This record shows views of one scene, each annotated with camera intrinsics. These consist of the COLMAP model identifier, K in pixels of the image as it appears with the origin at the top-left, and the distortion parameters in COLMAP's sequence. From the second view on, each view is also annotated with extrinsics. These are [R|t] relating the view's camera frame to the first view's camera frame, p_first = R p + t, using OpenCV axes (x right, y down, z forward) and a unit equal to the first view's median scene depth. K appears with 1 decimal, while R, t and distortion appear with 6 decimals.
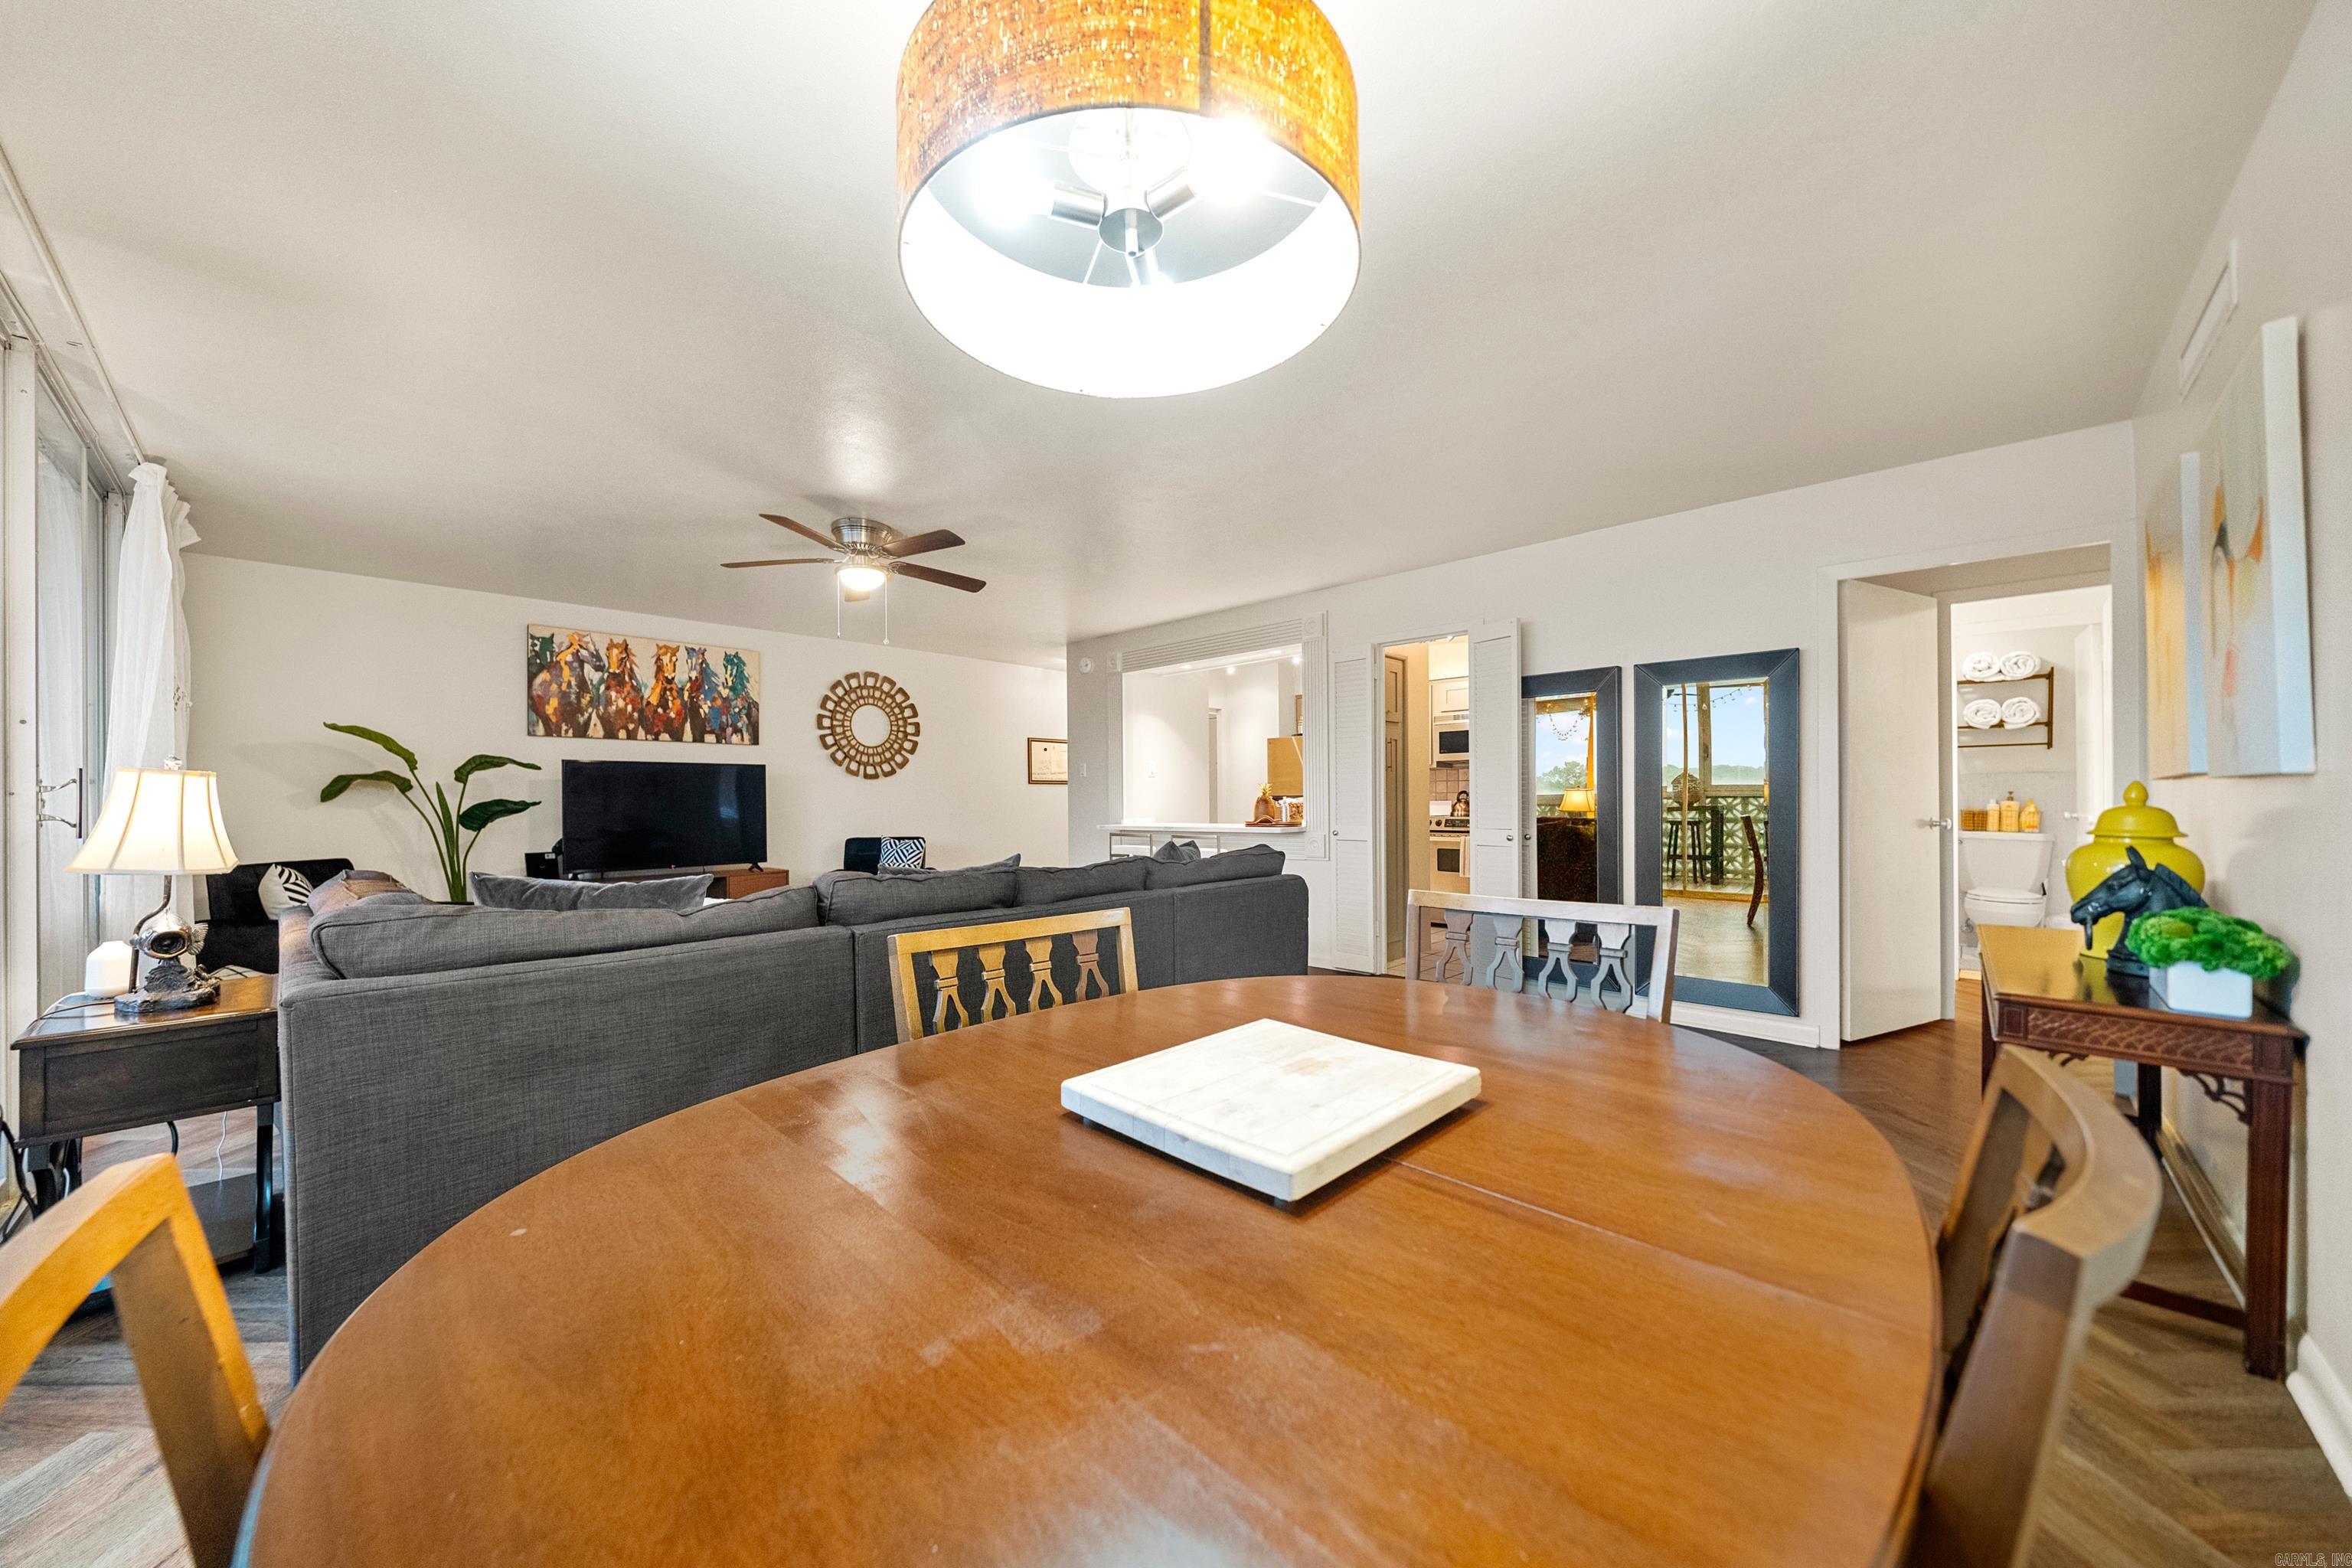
lens RADIAL K [[858.0, 0, 1174.9], [0, 858.0, 791.1], [0, 0, 1]] dist [-0.006566, -0.000010]
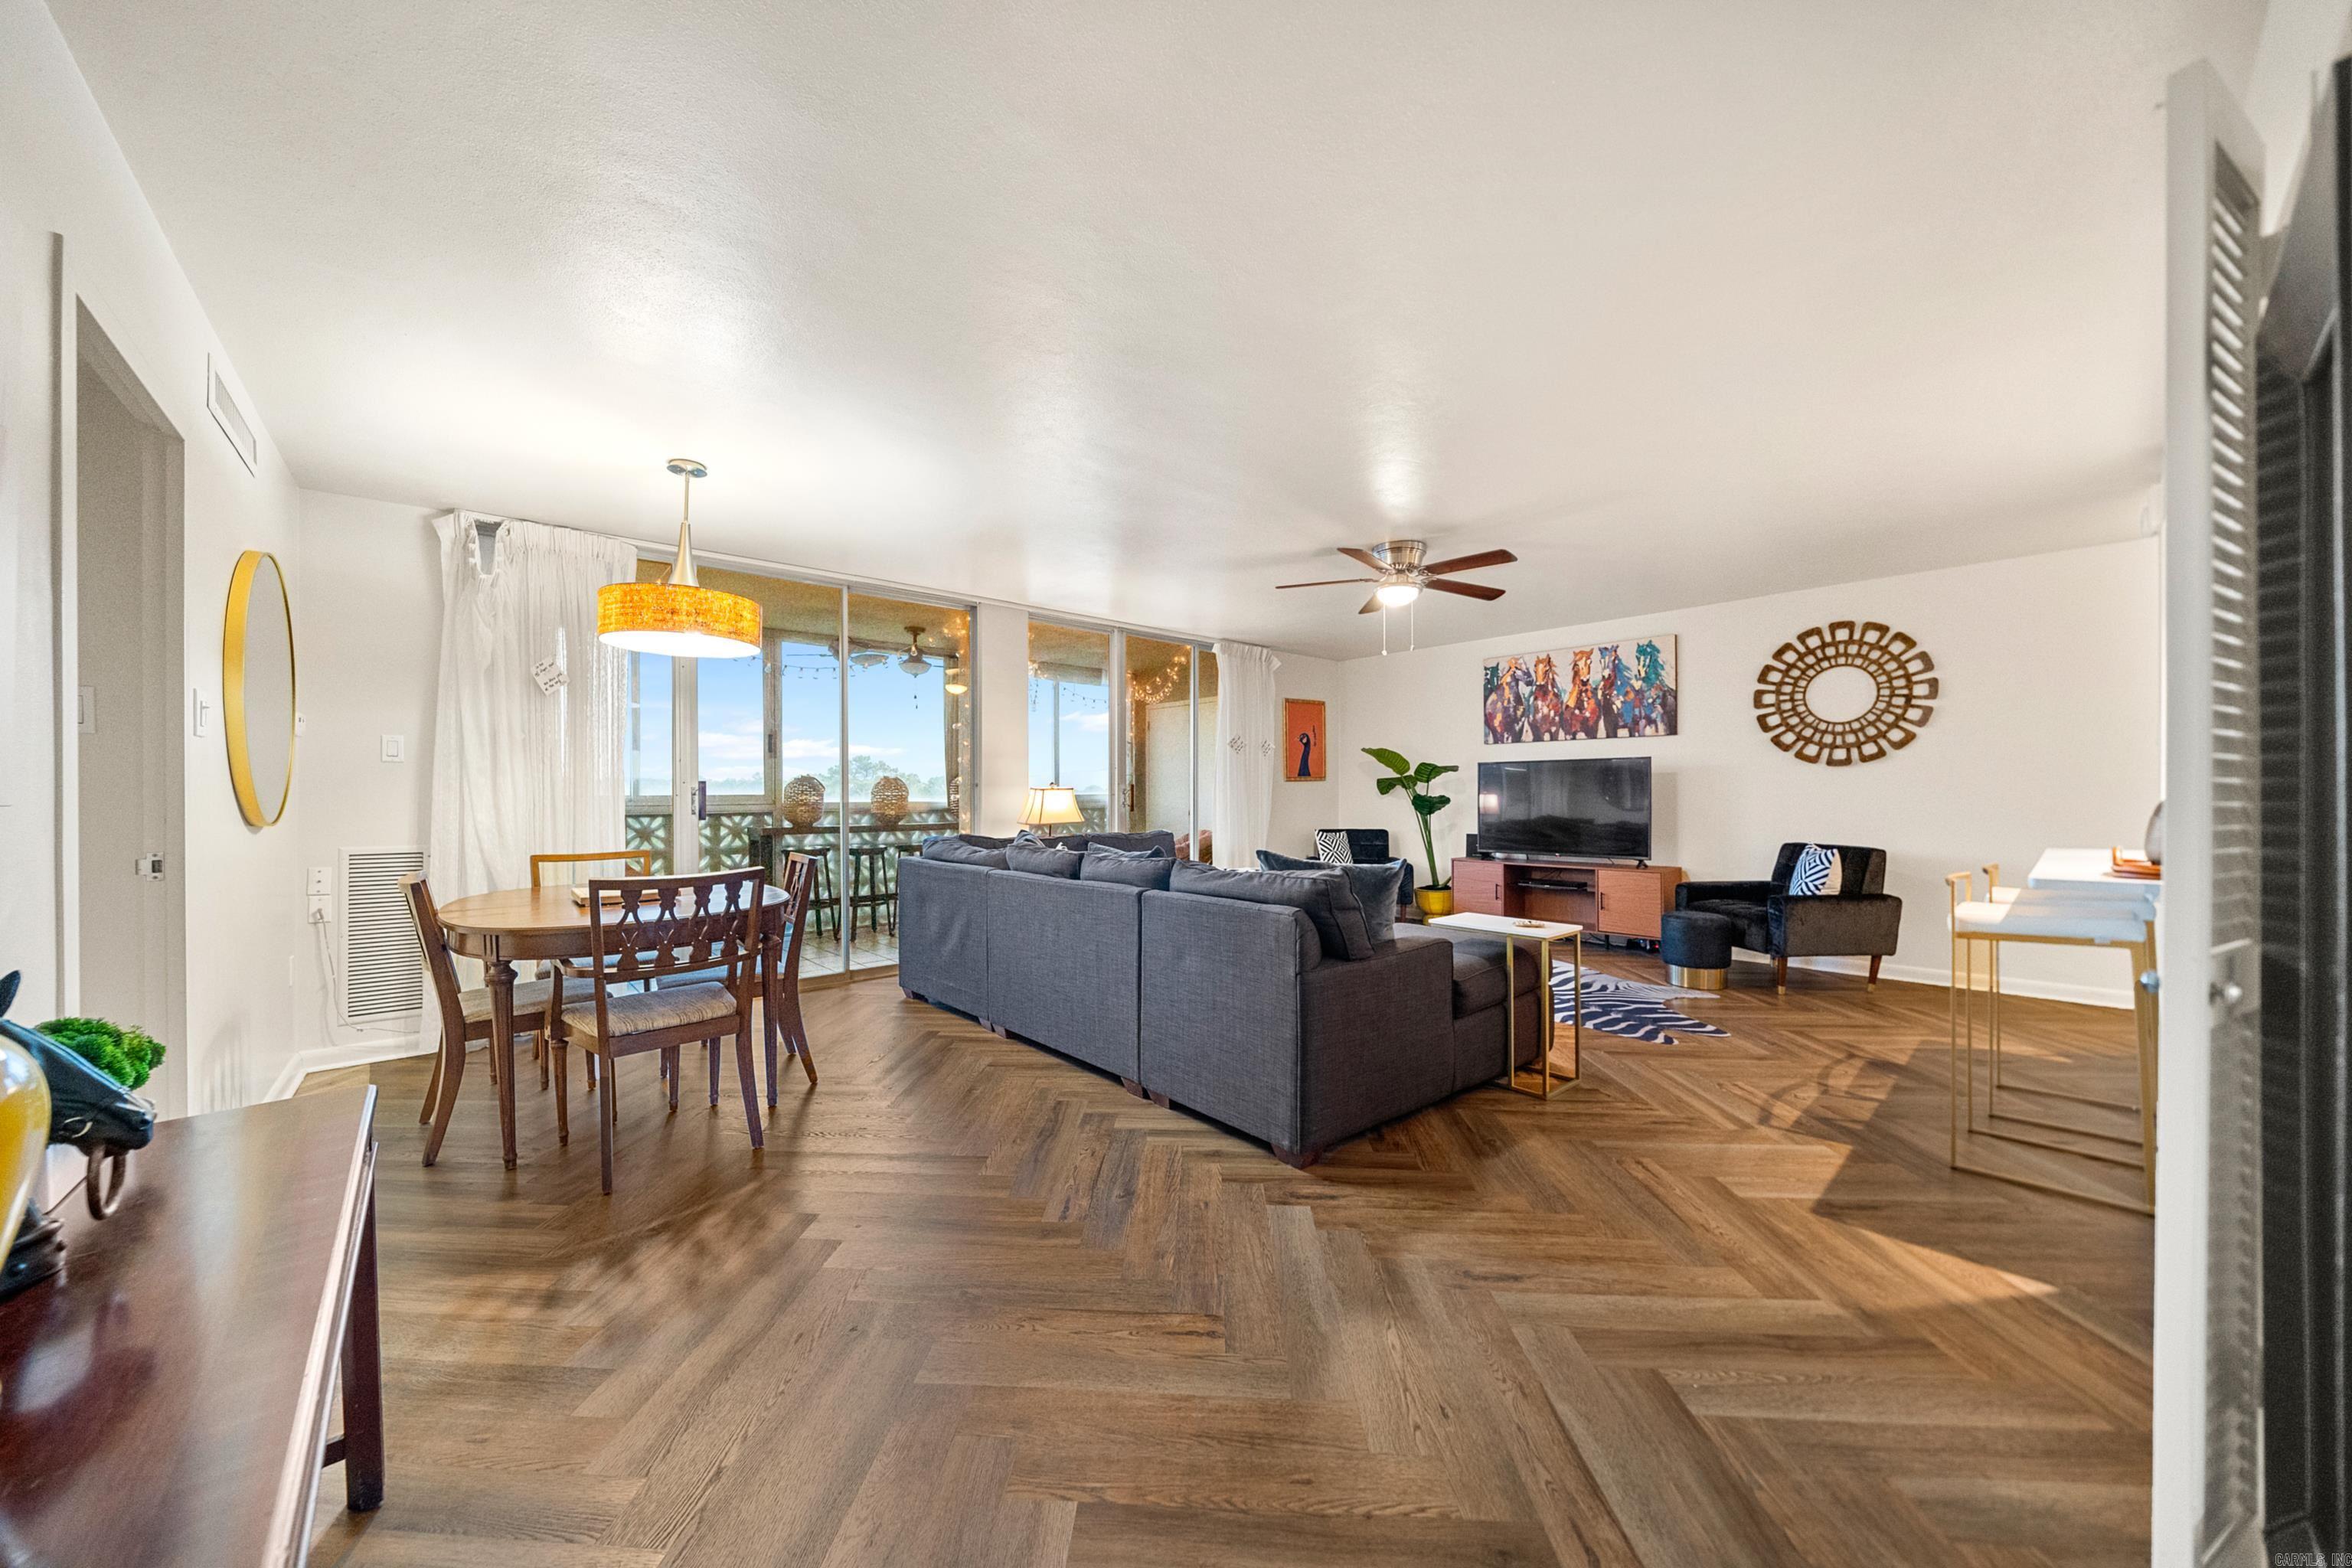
lens RADIAL K [[803.4, 0, 1163.4], [0, 803.4, 800.7], [0, 0, 1]] dist [-0.005392, -0.000331]
pose [[-0.100073, 0.013148, -0.994893, 0.476932], [0.012665, 0.999849, 0.011940, 0.000698], [0.994899, -0.011405, -0.100224, 0.578283]]
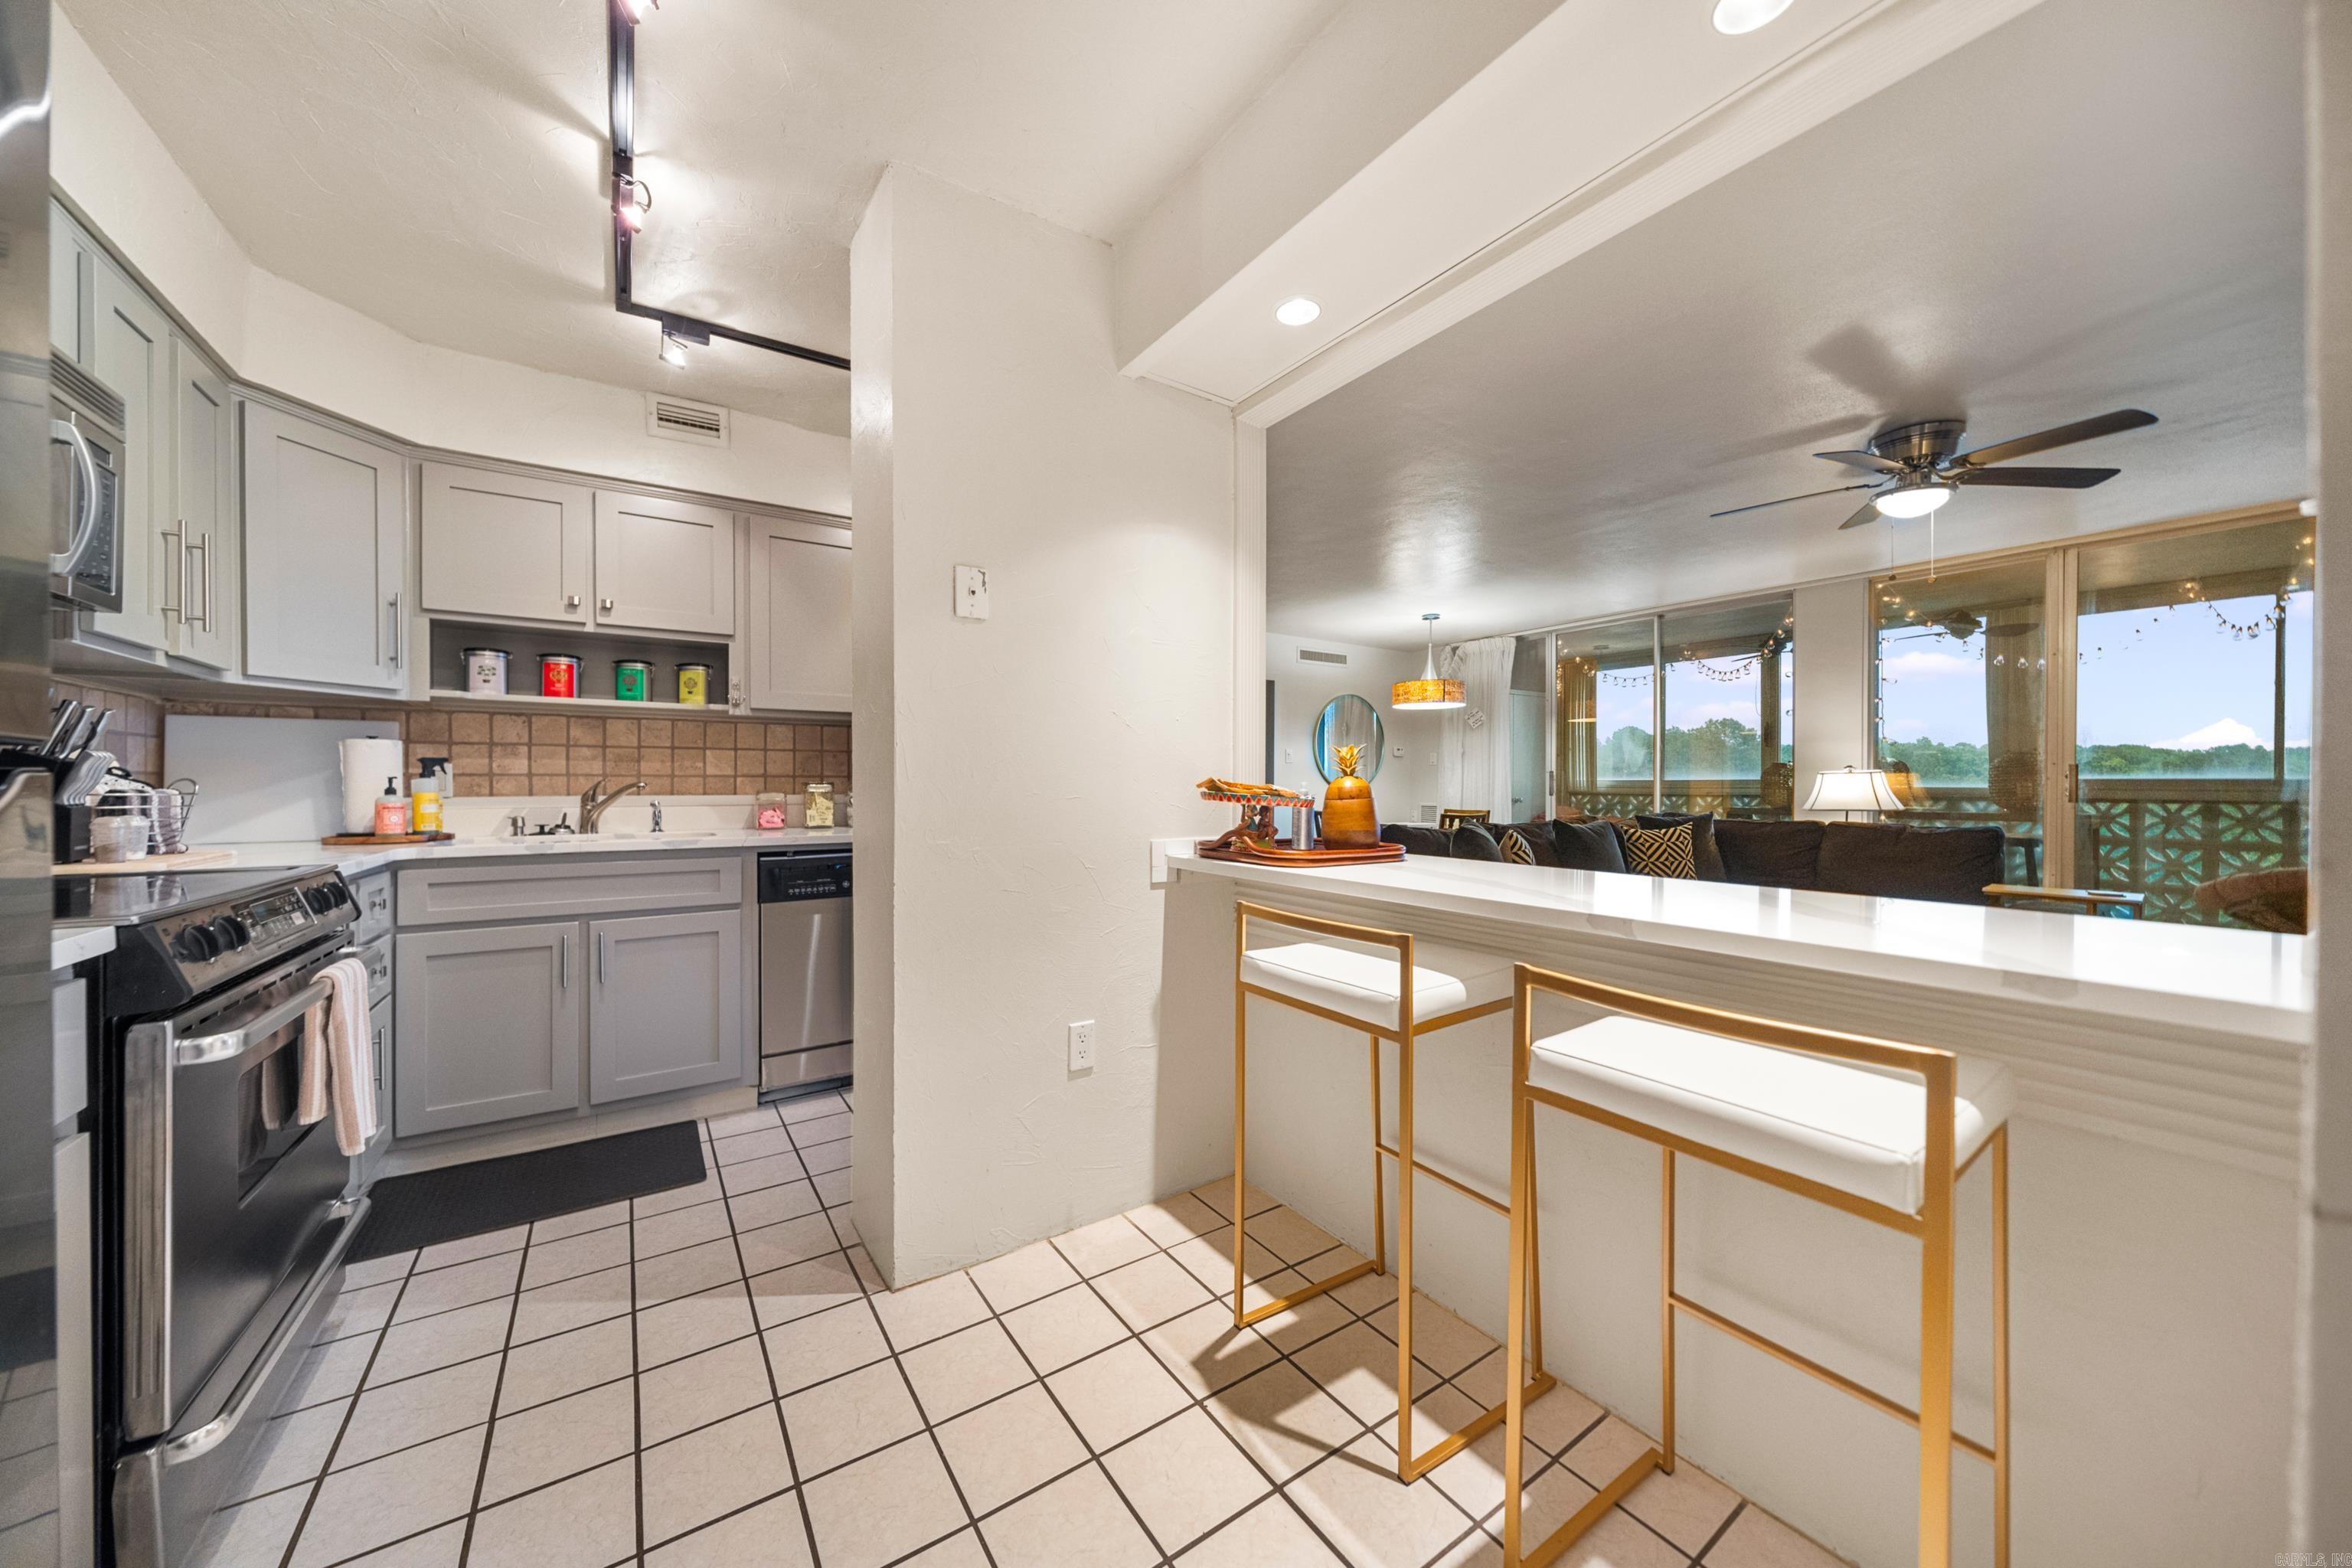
lens RADIAL K [[803.4, 0, 1158.9], [0, 803.4, 787.6], [0, 0, 1]] dist [-0.005392, -0.000331]
pose [[-0.975447, 0.005708, 0.220159, 0.105383], [0.005462, 0.999984, -0.001728, 0.010345], [-0.220165, -0.000483, -0.975462, 1.323693]]
